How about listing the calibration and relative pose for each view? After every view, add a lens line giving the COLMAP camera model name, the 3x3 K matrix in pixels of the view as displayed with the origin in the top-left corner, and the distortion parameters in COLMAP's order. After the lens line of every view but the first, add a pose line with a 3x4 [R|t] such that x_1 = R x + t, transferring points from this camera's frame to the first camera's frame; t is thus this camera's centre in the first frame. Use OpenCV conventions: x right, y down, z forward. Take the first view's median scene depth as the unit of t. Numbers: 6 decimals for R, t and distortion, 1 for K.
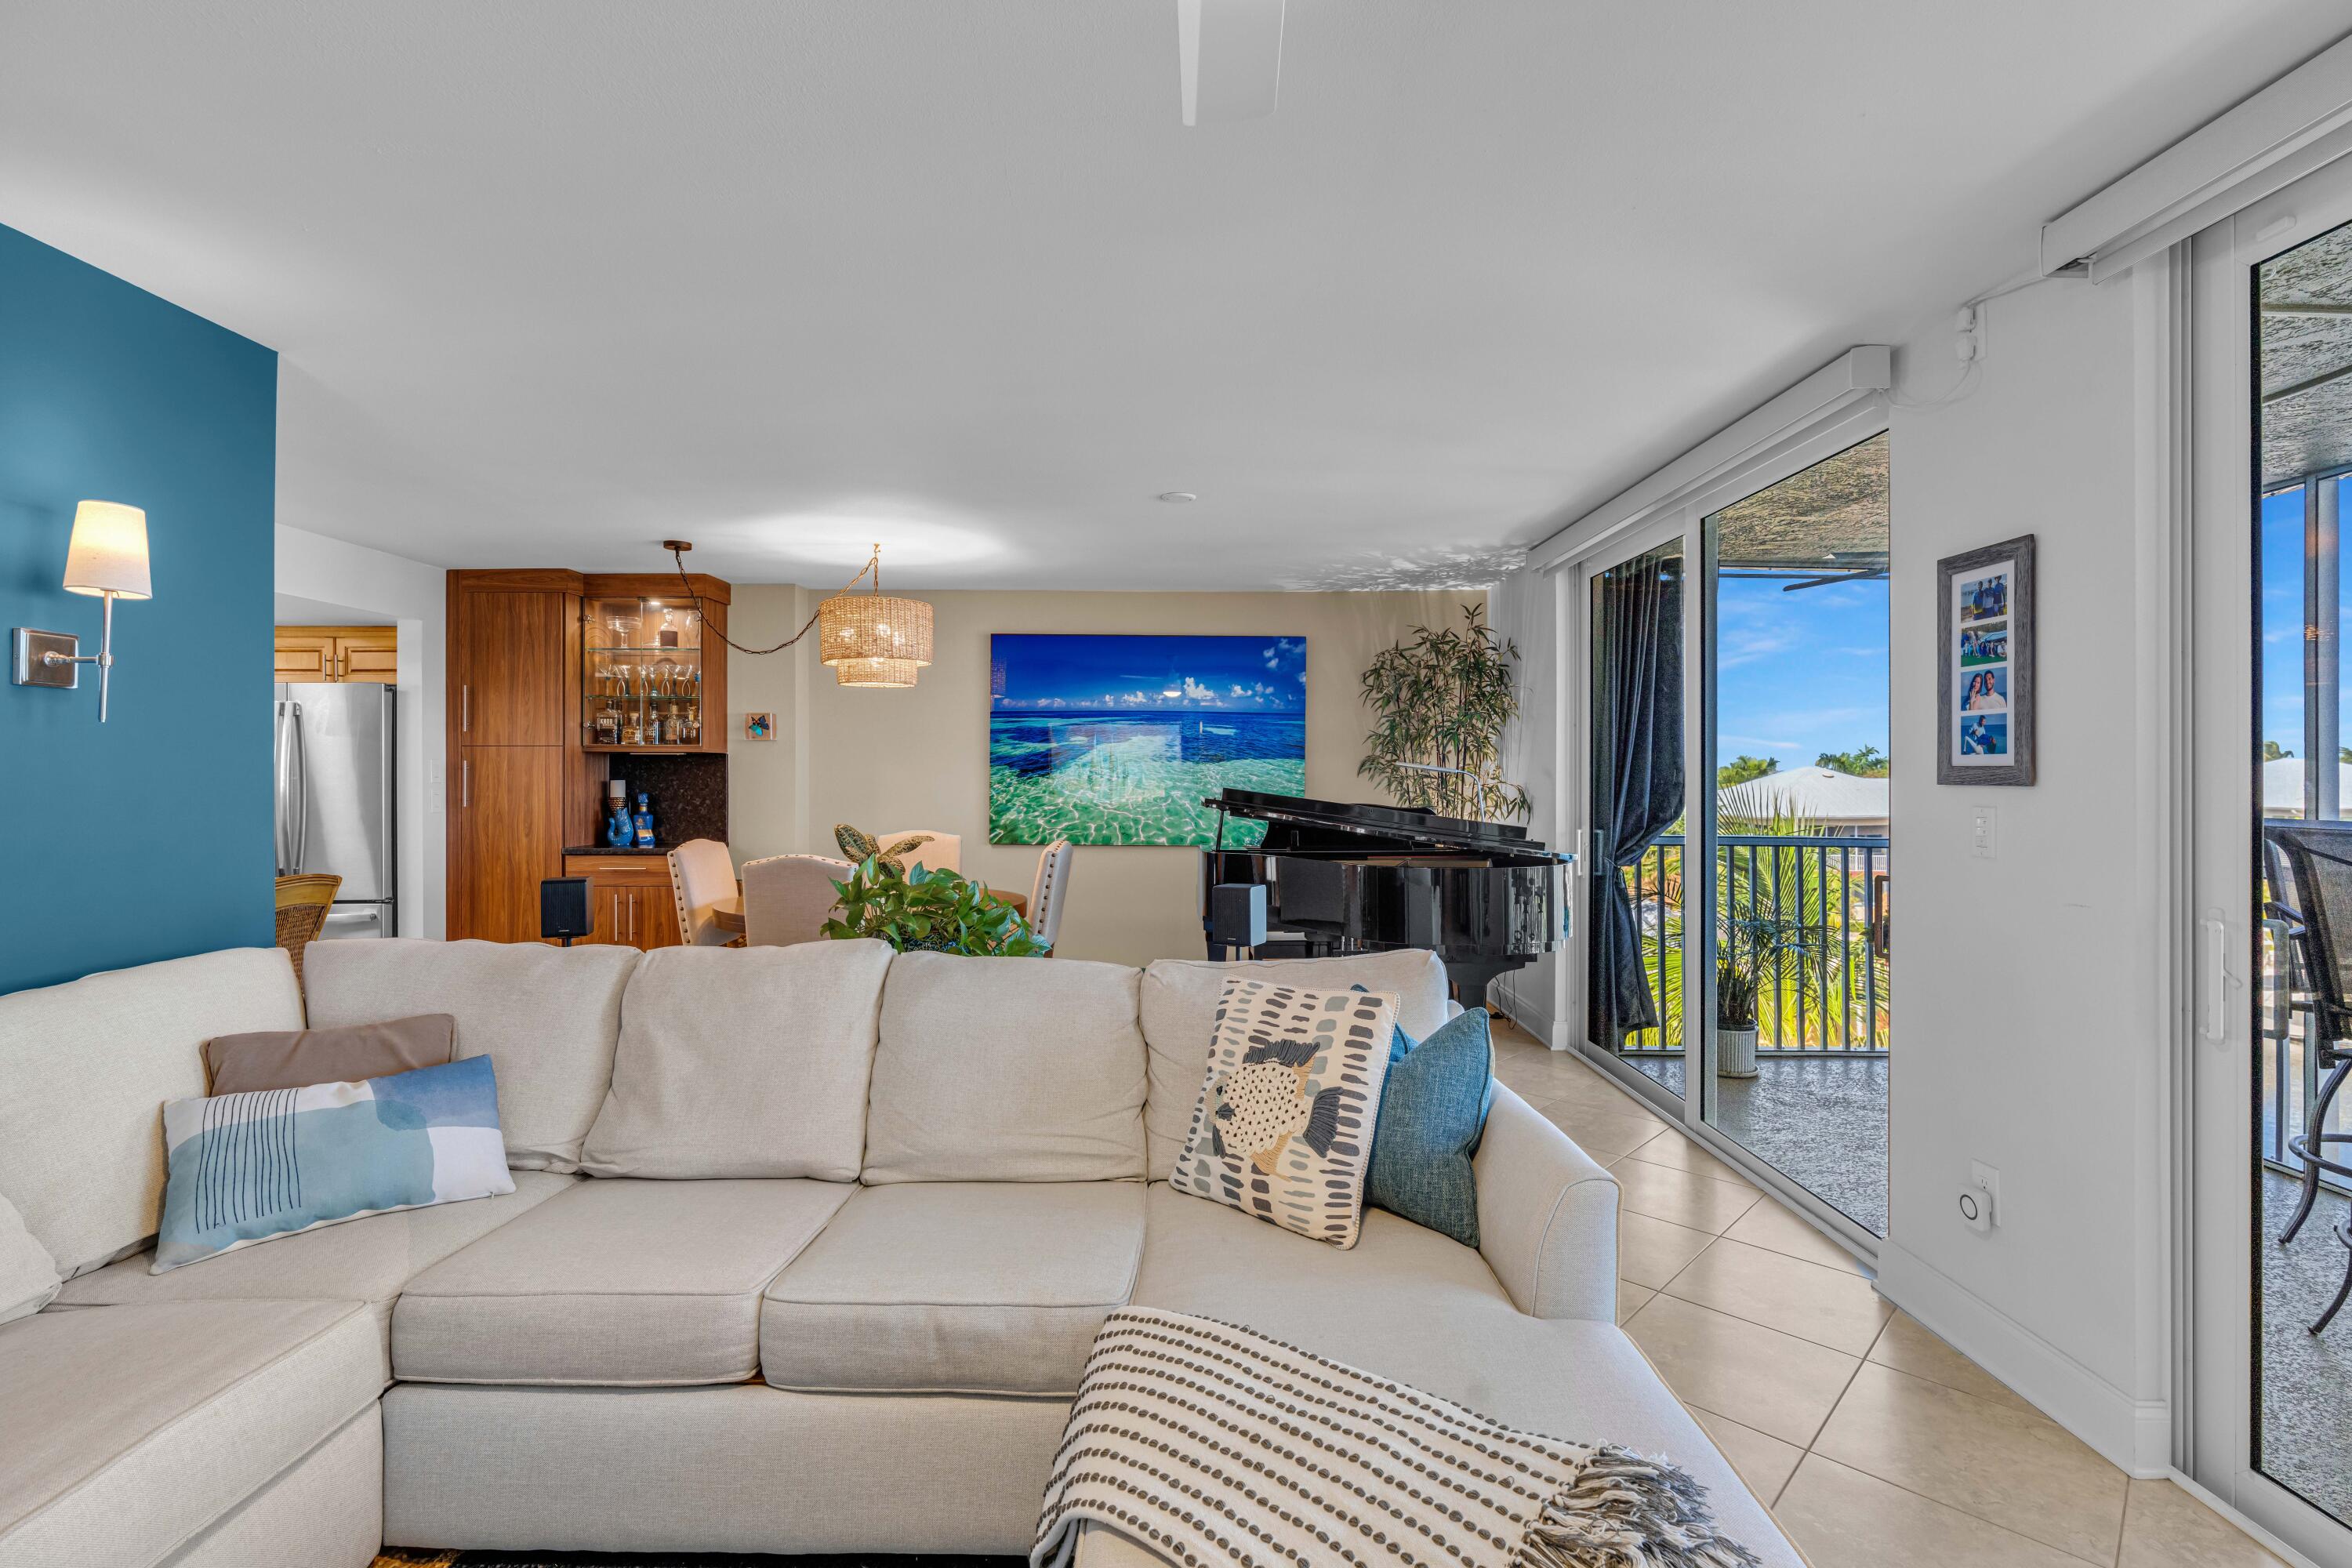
lens RADIAL K [[1068.3, 0, 1170.2], [0, 1068.3, 775.7], [0, 0, 1]] dist [-0.012162, 0.005117]
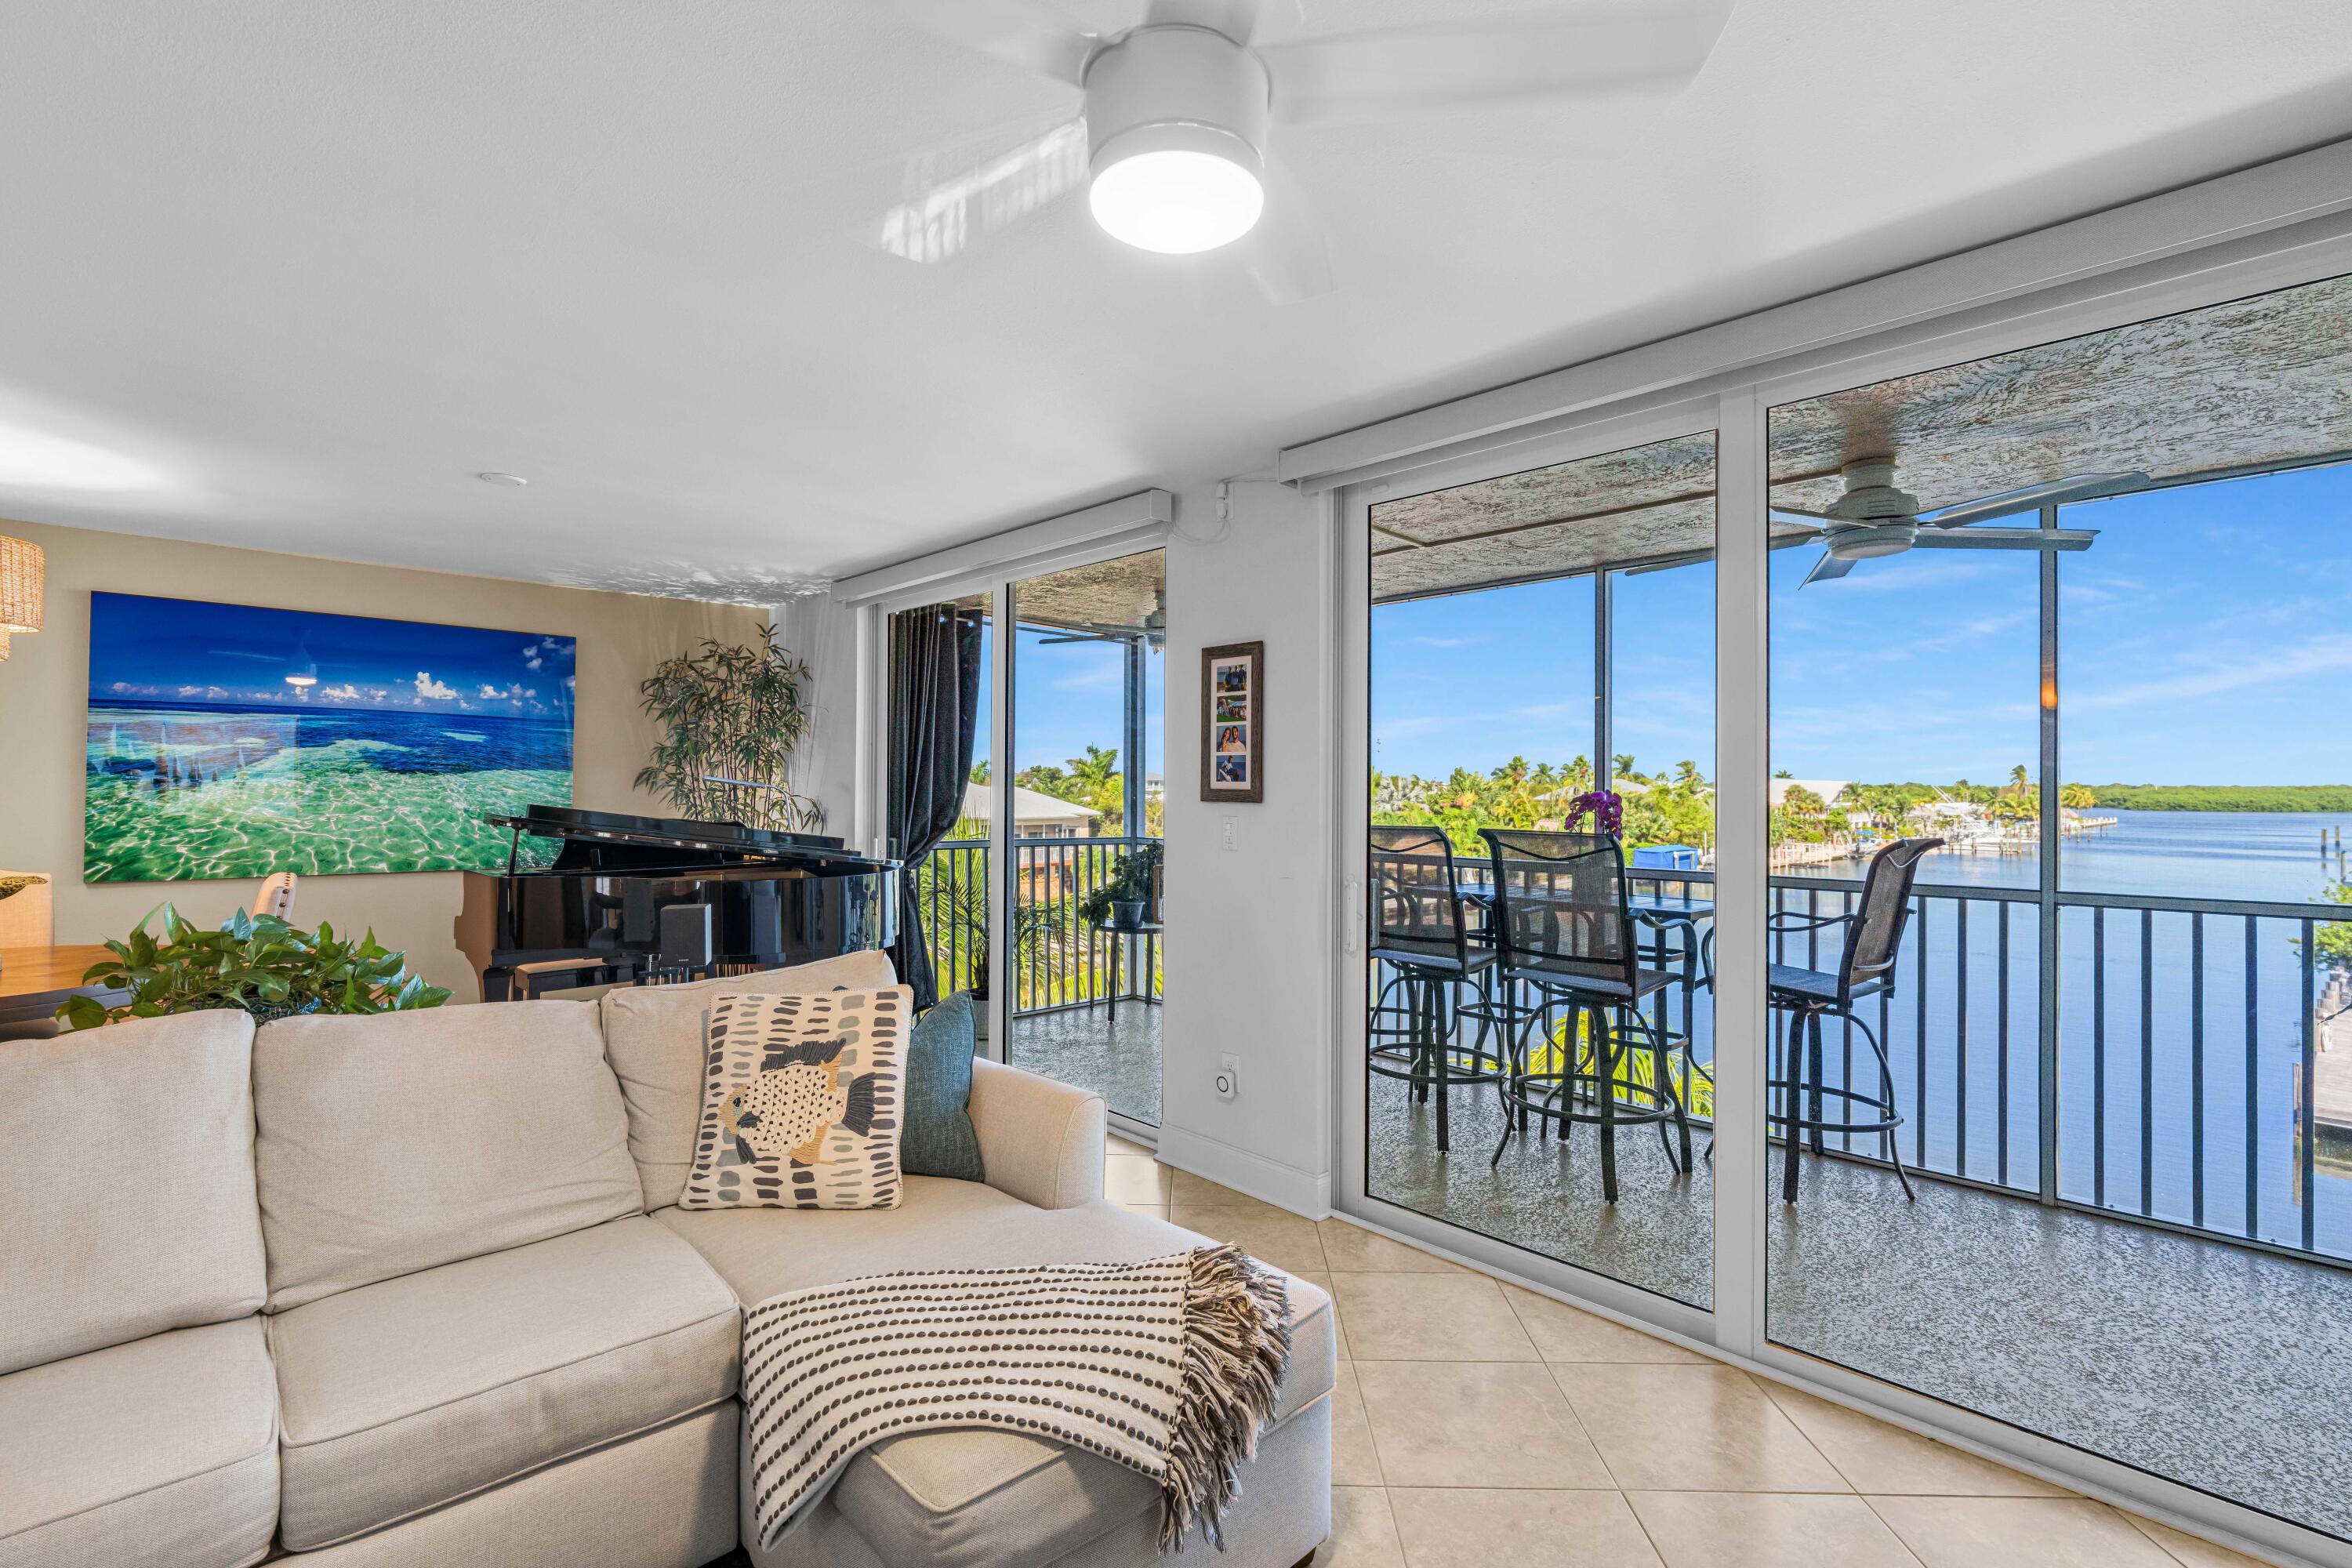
lens RADIAL K [[1068.3, 0, 1170.2], [0, 1068.3, 775.7], [0, 0, 1]] dist [-0.012162, 0.005117]
pose [[0.725565, 0.008982, 0.688095, -0.334504], [-0.004521, 0.999955, -0.008285, -0.014900], [-0.688139, 0.002901, 0.725573, -0.039804]]
